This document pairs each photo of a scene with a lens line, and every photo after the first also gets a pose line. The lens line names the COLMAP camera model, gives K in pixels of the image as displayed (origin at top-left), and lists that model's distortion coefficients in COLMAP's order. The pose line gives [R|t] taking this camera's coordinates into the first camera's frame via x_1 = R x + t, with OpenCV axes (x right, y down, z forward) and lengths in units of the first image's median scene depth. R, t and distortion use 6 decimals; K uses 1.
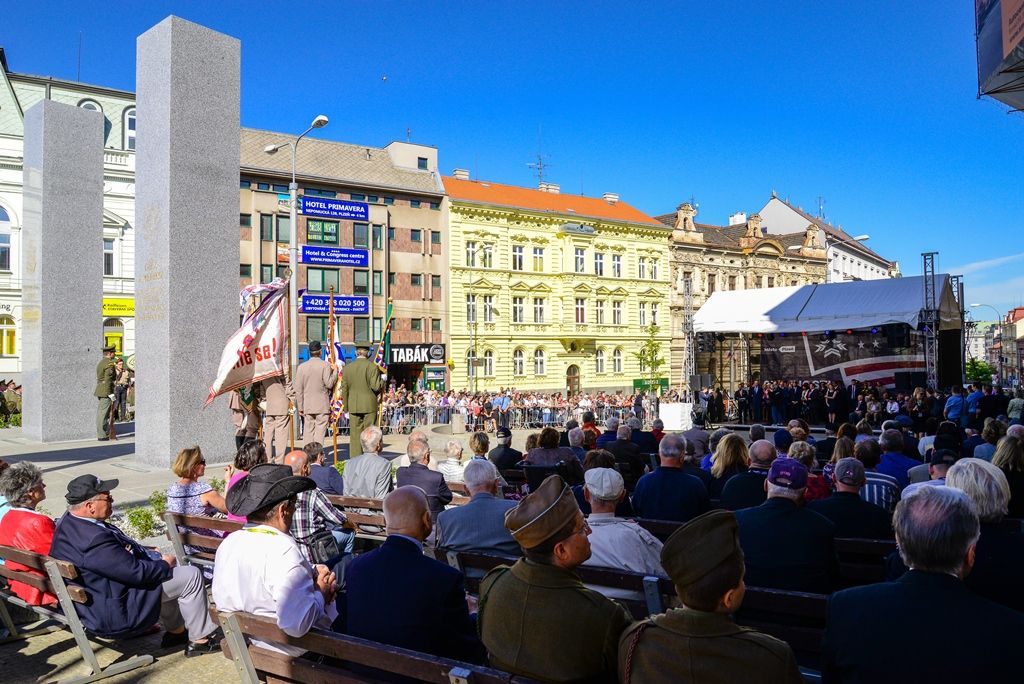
lens RADIAL K [[705.9, 0, 508.3], [0, 705.9, 349.4], [0, 0, 1]] dist [-0.045505, 0.007871]
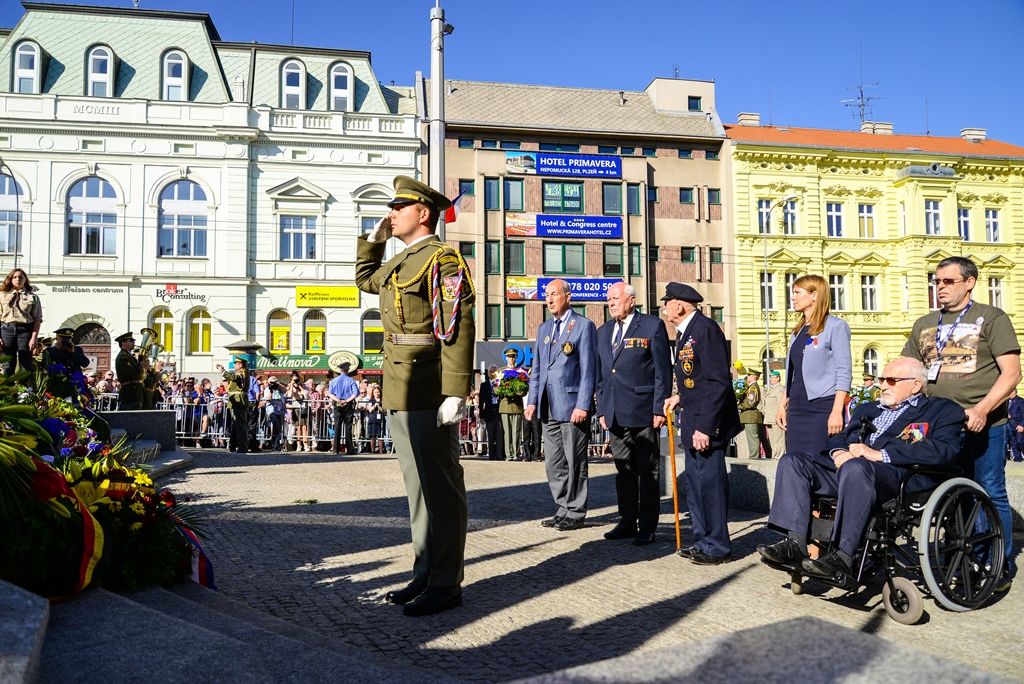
lens RADIAL K [[746.9, 0, 510.2], [0, 746.9, 343.6], [0, 0, 1]] dist [-0.004613, -0.002052]
pose [[0.928300, -0.019894, -0.371299, -0.014126], [0.003809, 0.999024, -0.044004, 0.028923], [0.371812, 0.039434, 0.927470, 0.205607]]
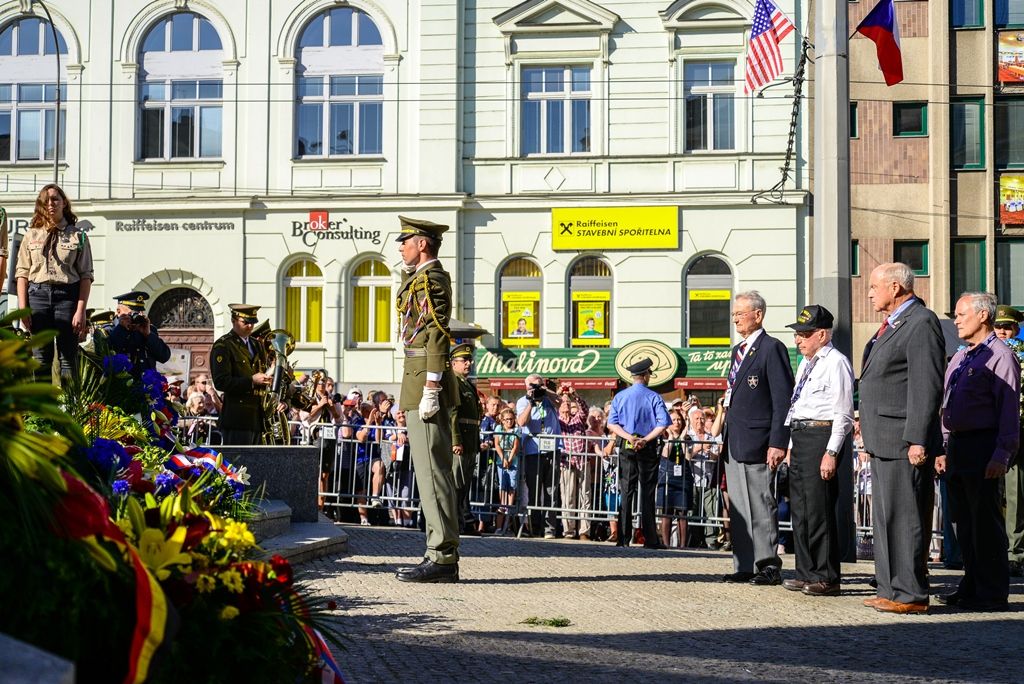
lens RADIAL K [[1584.4, 0, 507.8], [0, 1584.4, 333.7], [0, 0, 1]] dist [-0.003310, 0.000000]
pose [[0.771323, -0.019885, -0.636133, -0.011477], [-0.006200, 0.999230, -0.038753, 0.029698], [0.636414, 0.033835, 0.770605, 0.204171]]
